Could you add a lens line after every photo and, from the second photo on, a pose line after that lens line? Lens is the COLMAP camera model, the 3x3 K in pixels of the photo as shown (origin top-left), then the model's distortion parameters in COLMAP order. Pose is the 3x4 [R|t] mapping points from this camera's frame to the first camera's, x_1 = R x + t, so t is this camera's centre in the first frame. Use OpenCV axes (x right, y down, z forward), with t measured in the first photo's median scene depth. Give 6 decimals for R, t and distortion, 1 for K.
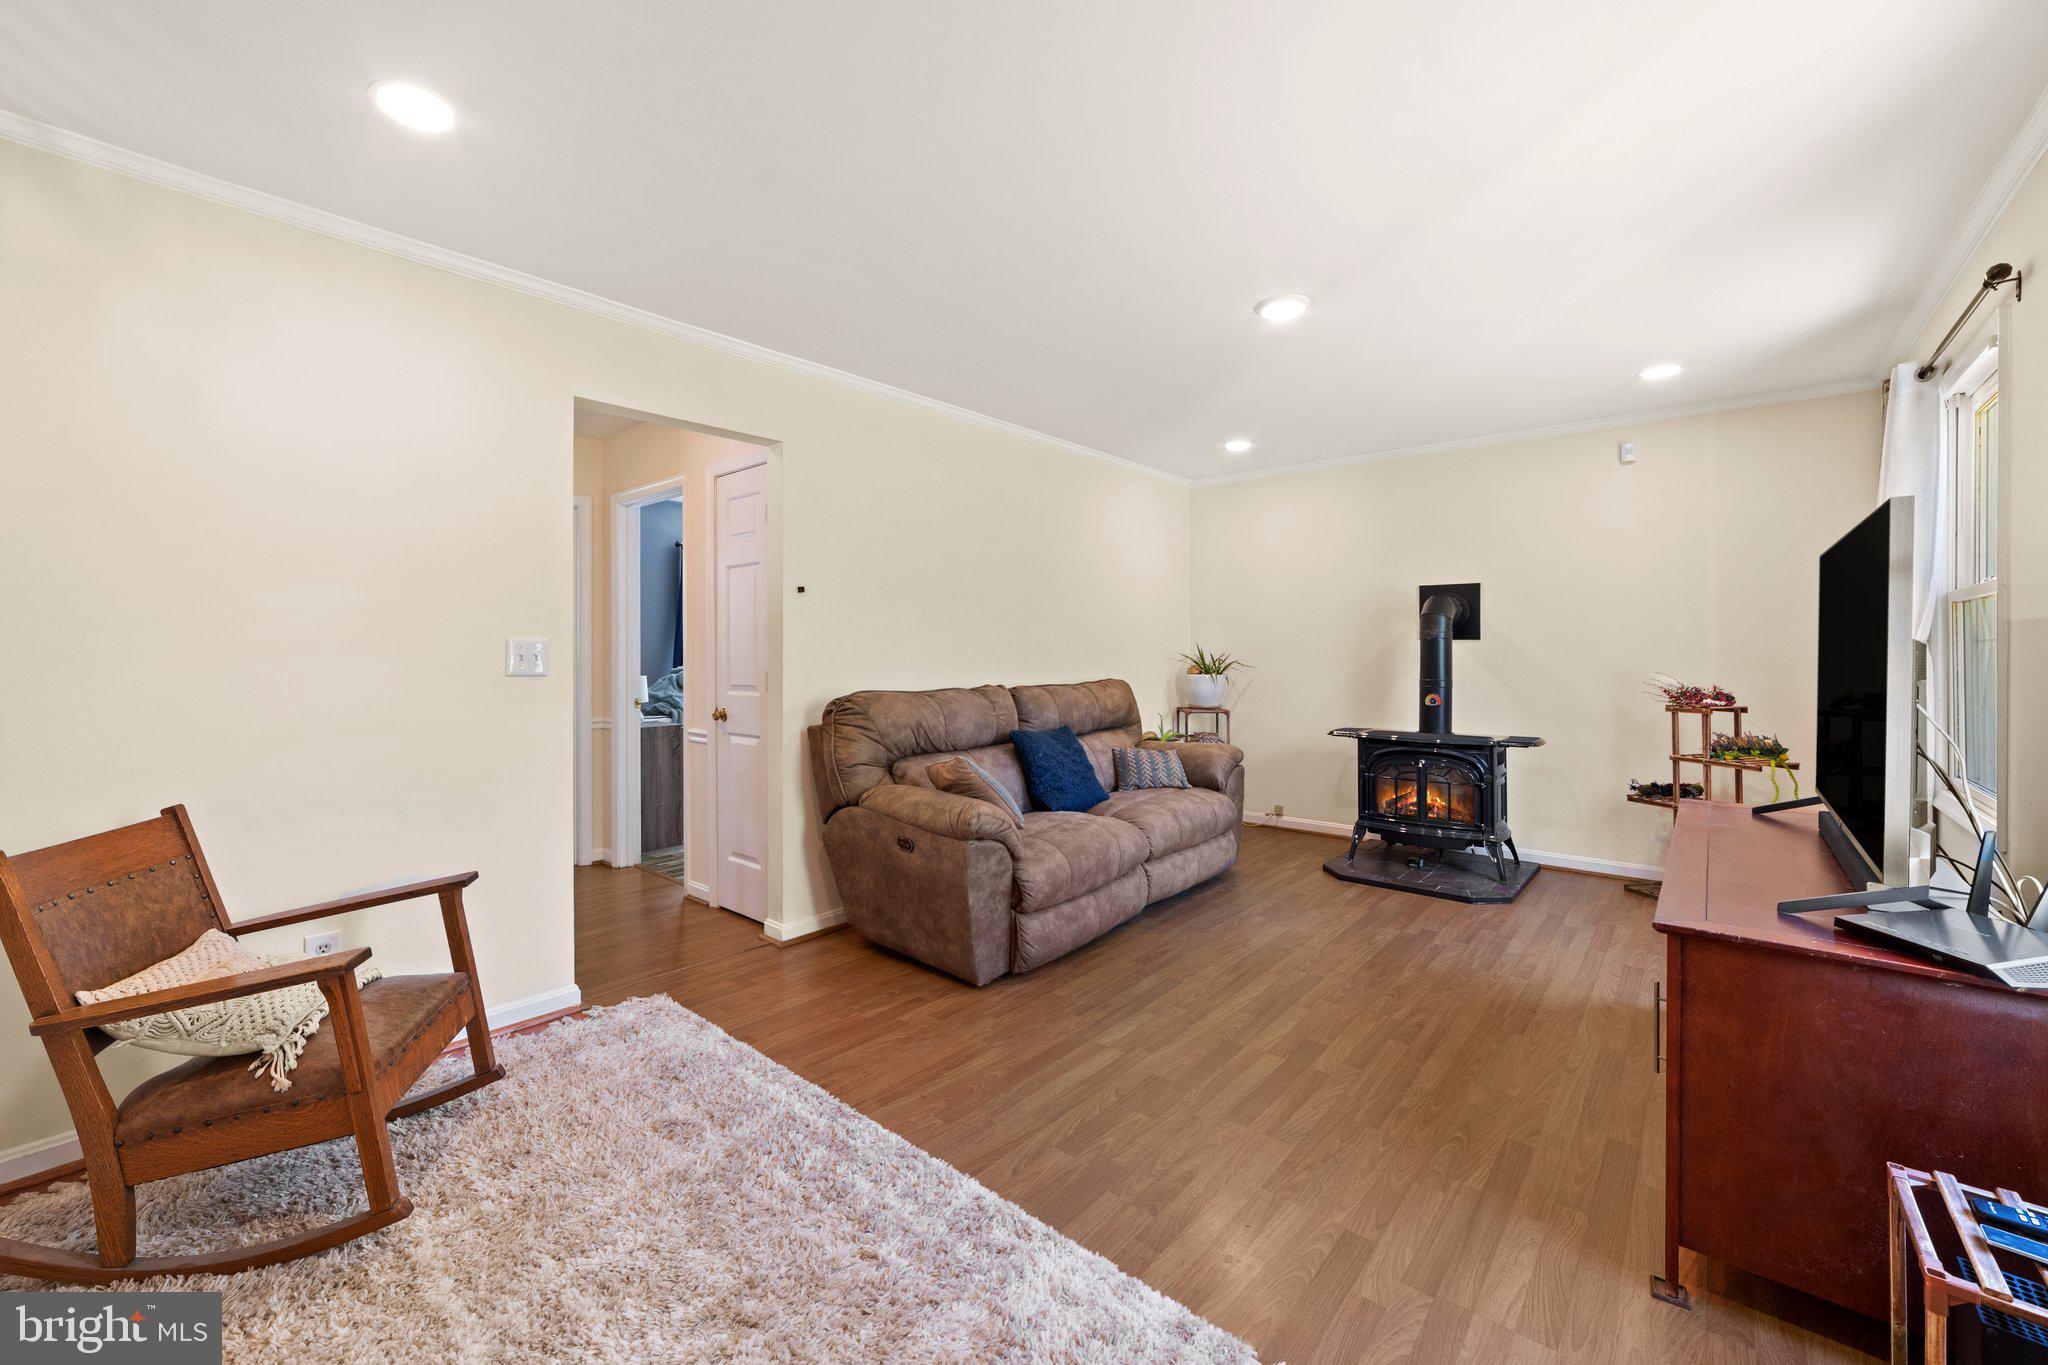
lens RADIAL K [[805.4, 0, 1010.7], [0, 805.4, 647.3], [0, 0, 1]] dist [-0.000915, 0.000013]
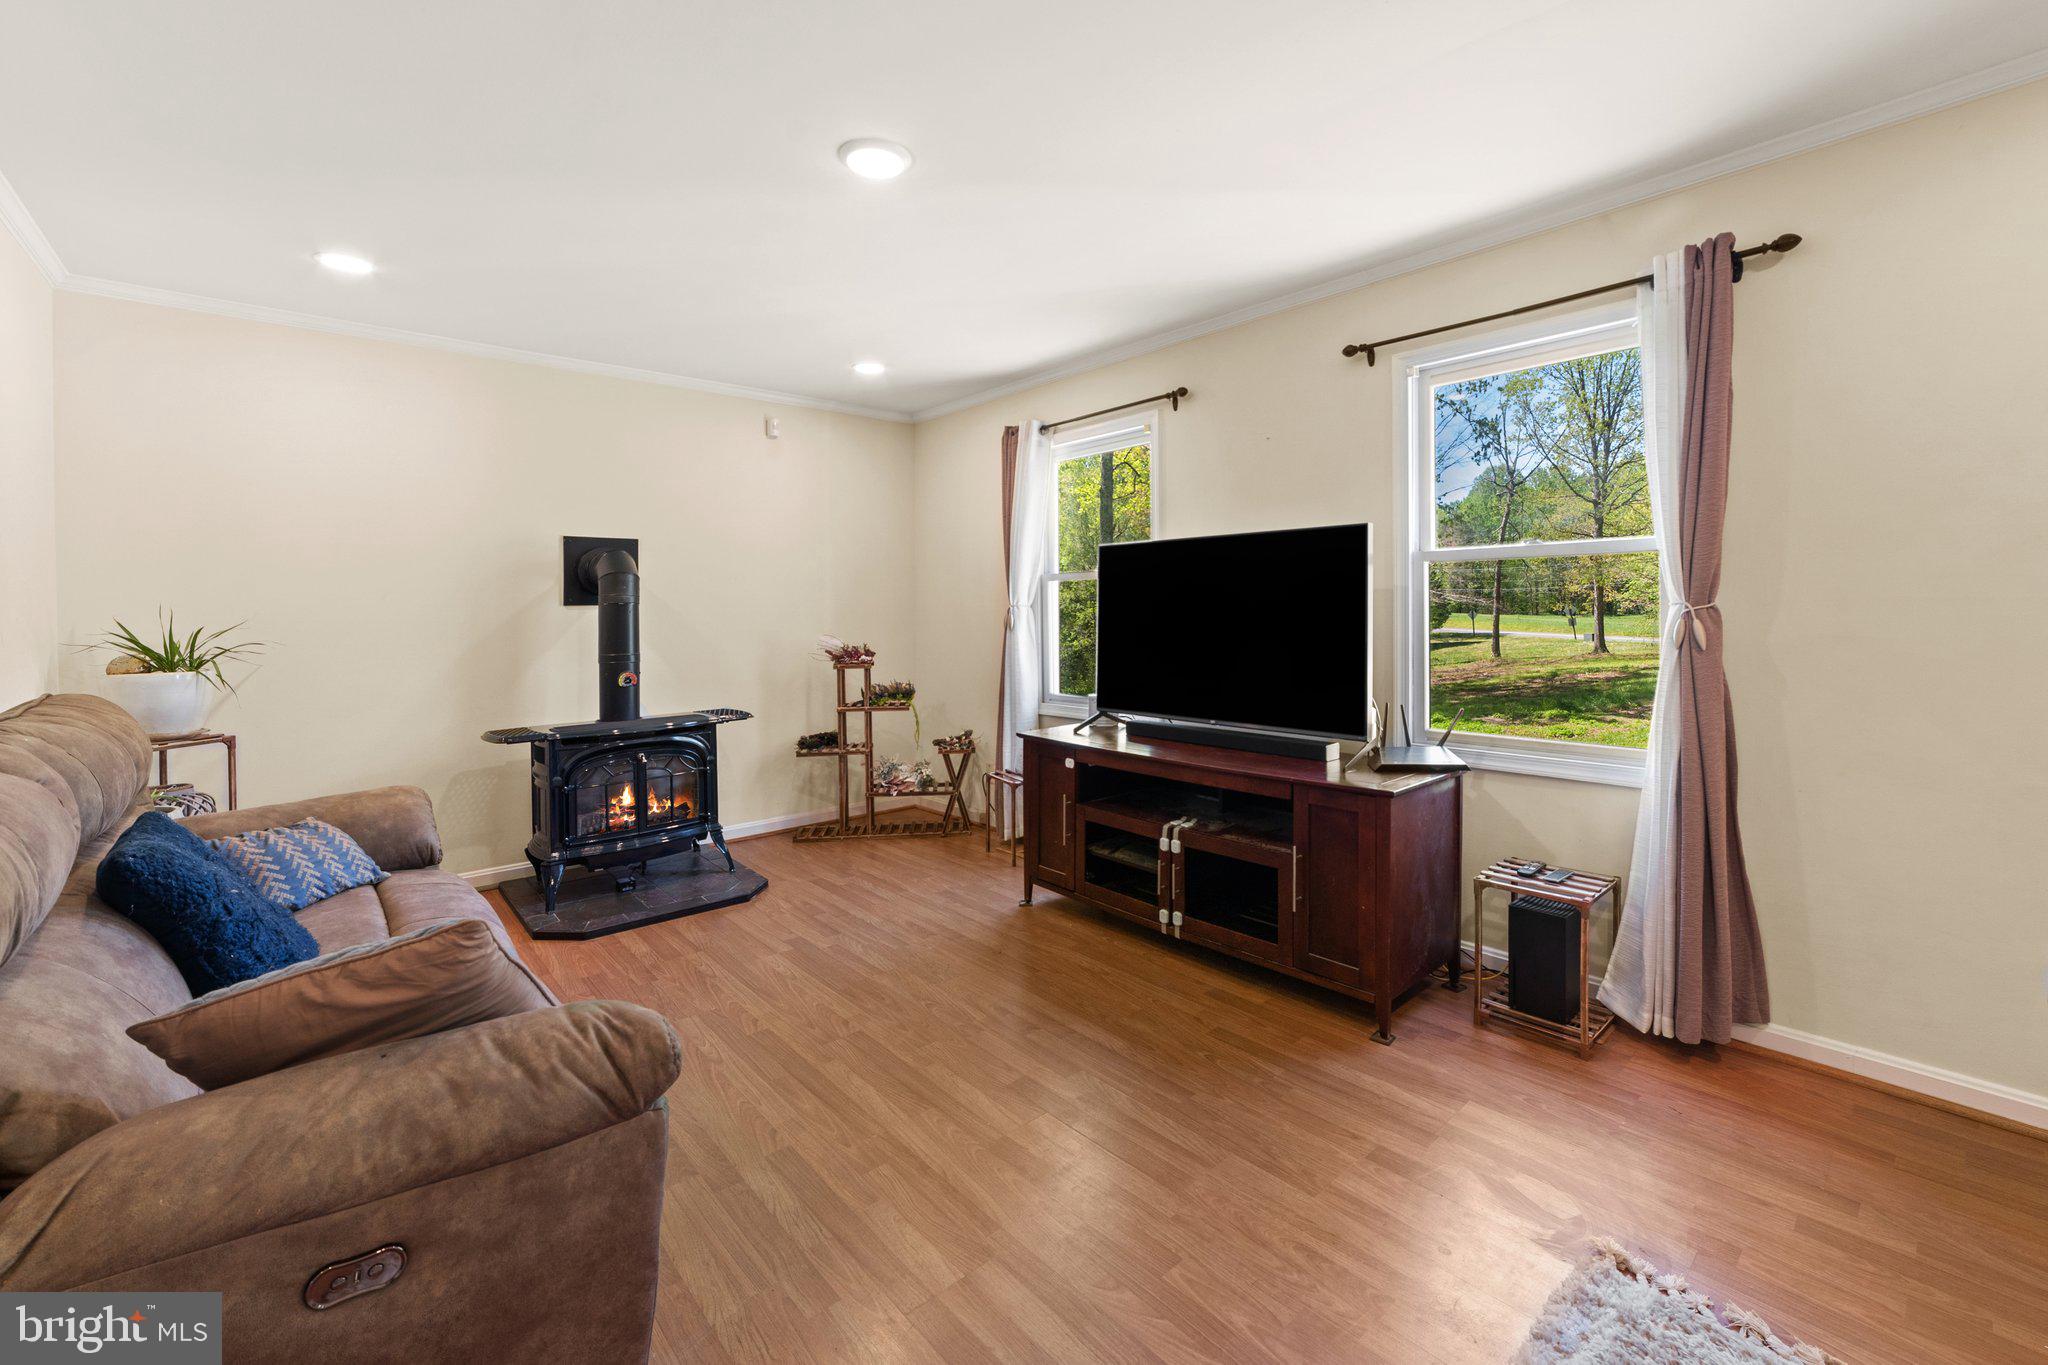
lens RADIAL K [[865.1, 0, 1026.5], [0, 865.1, 610.8], [0, 0, 1]] dist [-0.003320, -0.000092]
pose [[0.124404, -0.002509, 0.992228, -0.349776], [0.009495, 0.999954, 0.001338, -0.001114], [-0.992186, 0.009255, 0.124422, 0.592280]]
